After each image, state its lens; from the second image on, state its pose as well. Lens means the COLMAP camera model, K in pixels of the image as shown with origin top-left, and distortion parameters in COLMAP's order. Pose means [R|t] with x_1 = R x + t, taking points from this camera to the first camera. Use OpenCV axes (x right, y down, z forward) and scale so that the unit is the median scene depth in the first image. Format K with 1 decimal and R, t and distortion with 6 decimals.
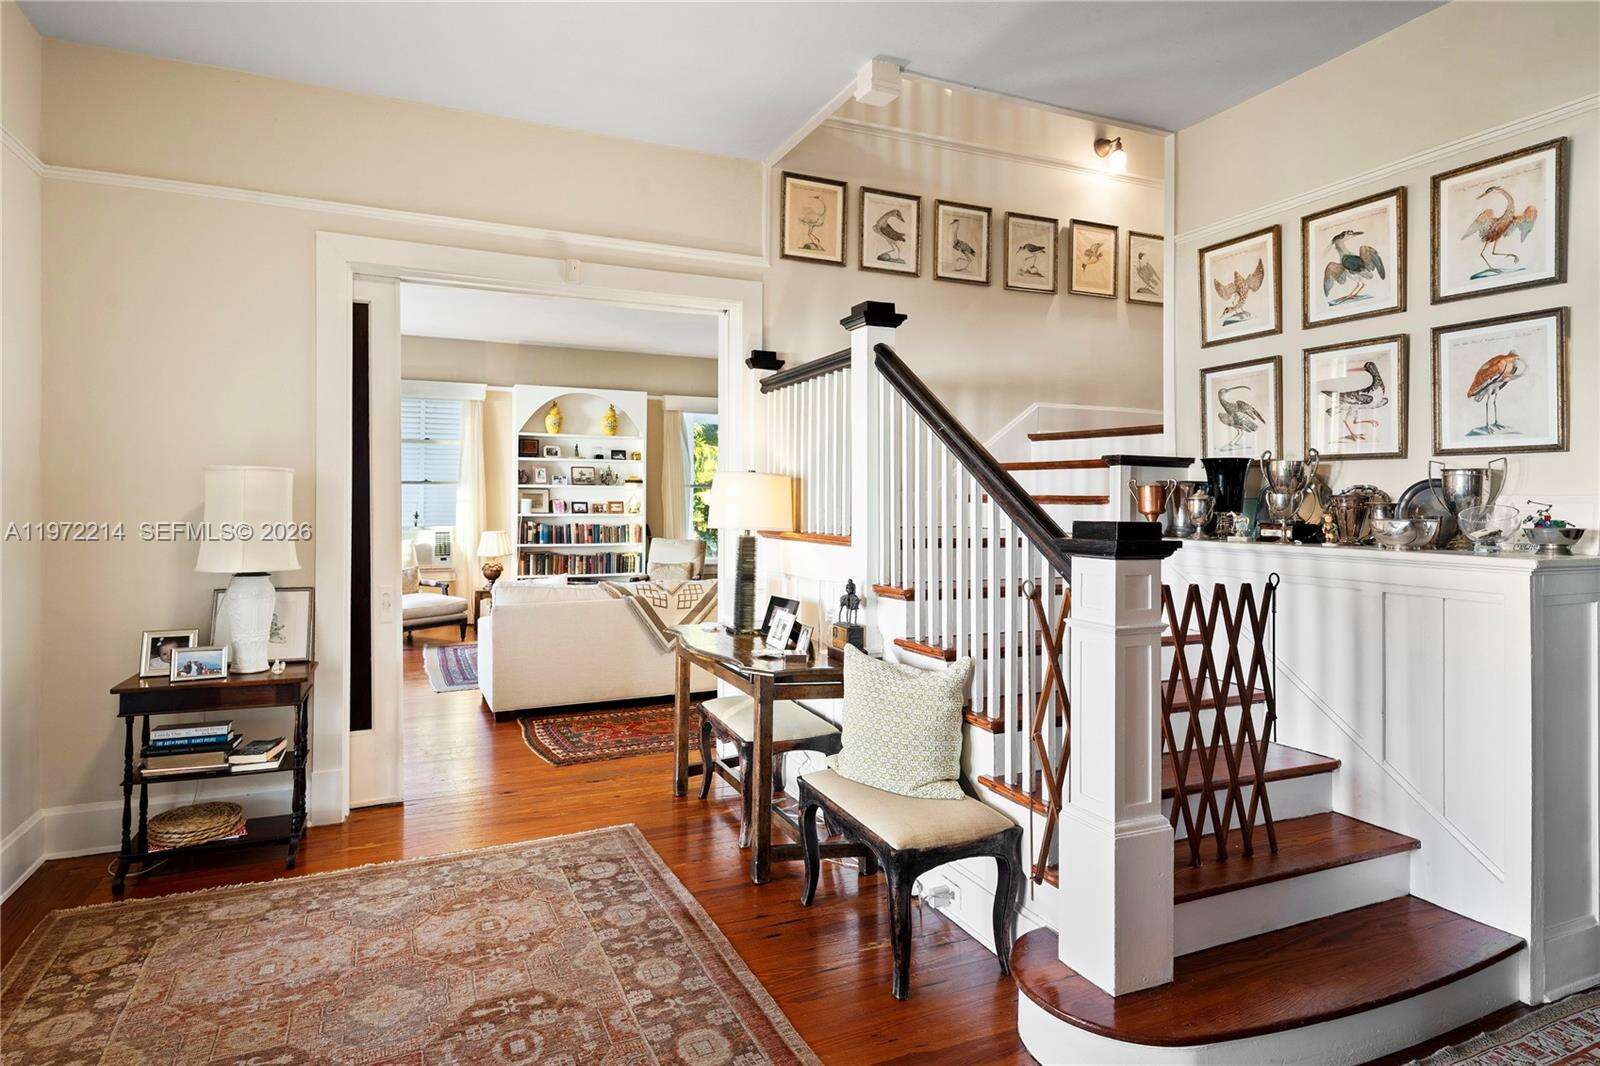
lens RADIAL K [[849.7, 0, 796.7], [0, 849.7, 520.7], [0, 0, 1]] dist [-0.002010, -0.000249]
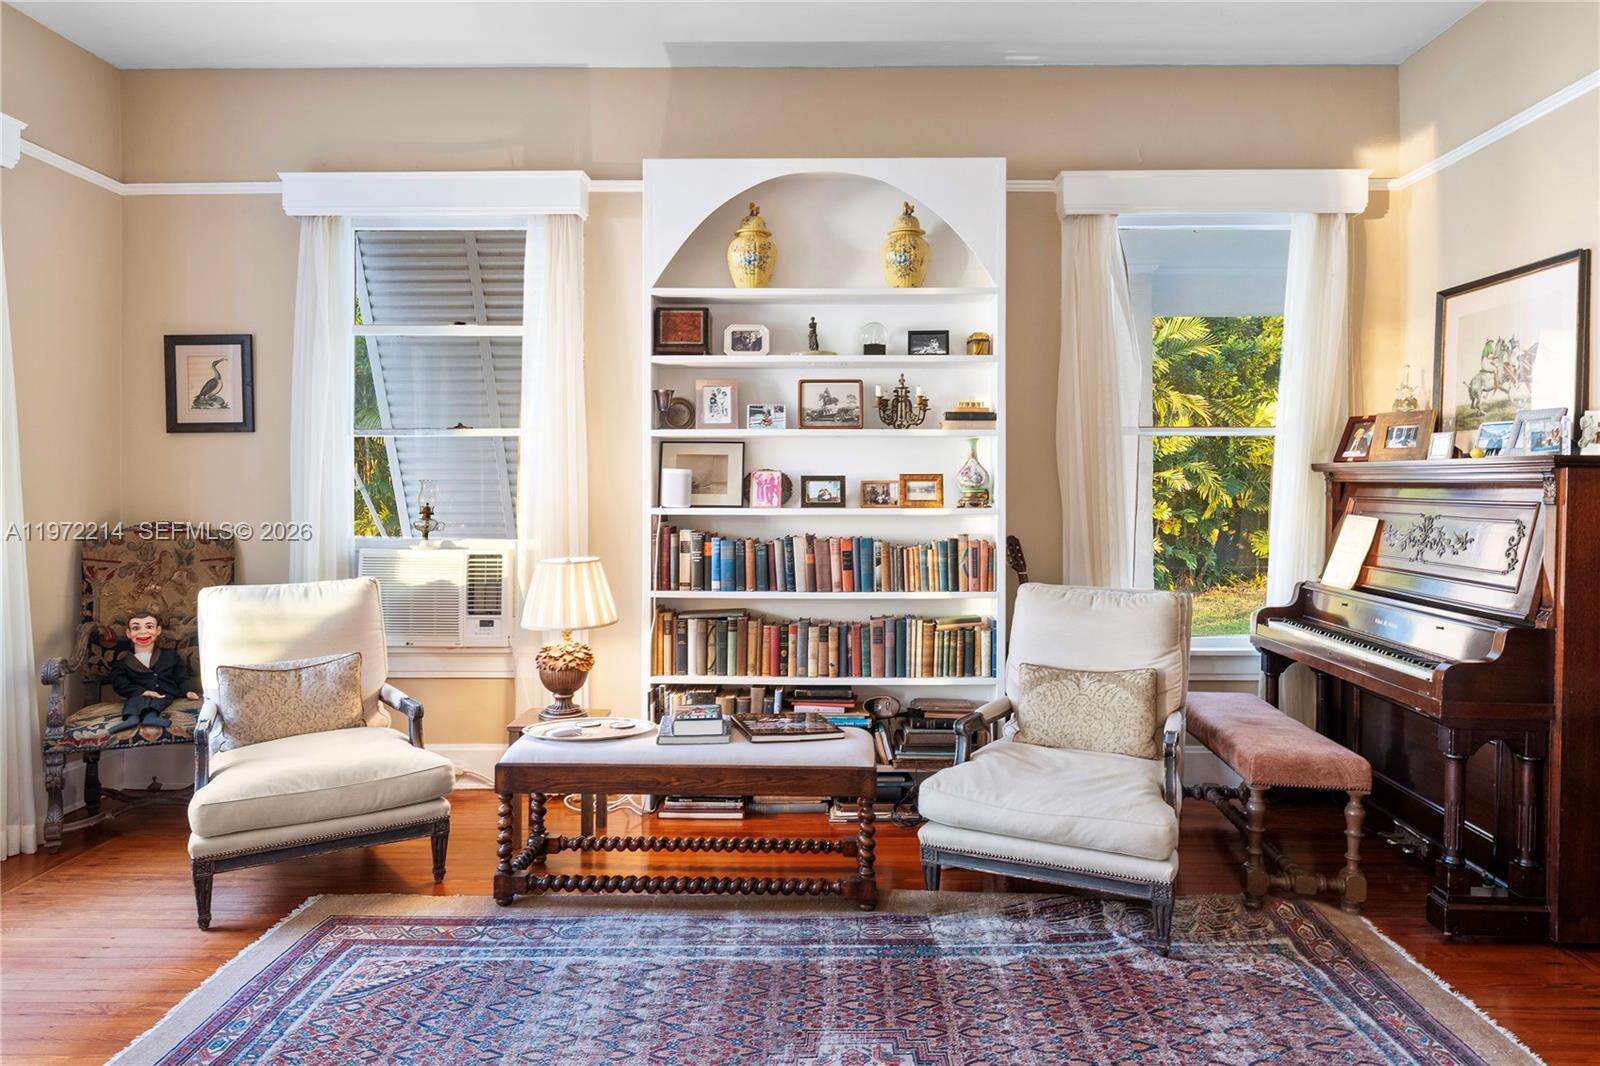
lens RADIAL K [[1059.2, 0, 808.3], [0, 1059.2, 492.7], [0, 0, 1]] dist [0.002433, 0.003415]
pose [[0.906629, -0.012519, -0.421743, -0.070350], [-0.001998, 0.999421, -0.033962, 0.000617], [0.421924, 0.031633, 0.906079, 0.592009]]
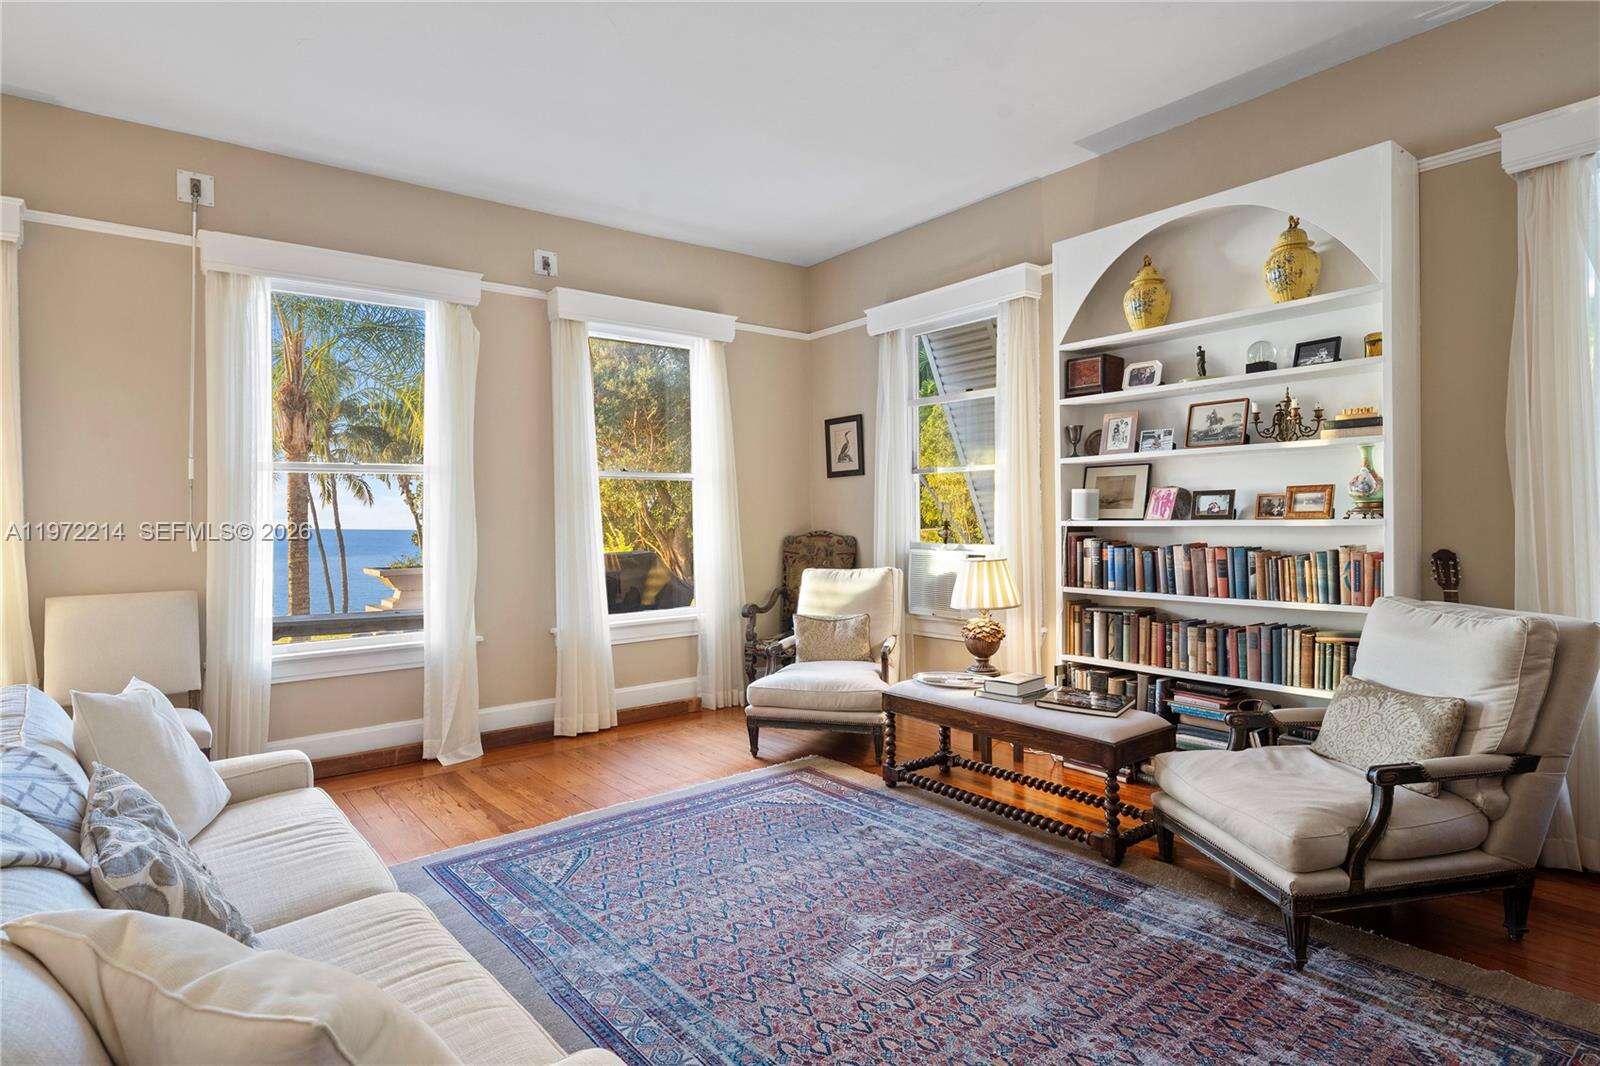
lens RADIAL K [[849.7, 0, 796.6], [0, 849.7, 534.9], [0, 0, 1]] dist [-0.002010, -0.000249]
pose [[0.240150, 0.001271, -0.970735, 0.083445], [-0.017807, 0.999837, -0.003096, 0.003412], [0.970572, 0.018029, 0.240134, 0.724178]]
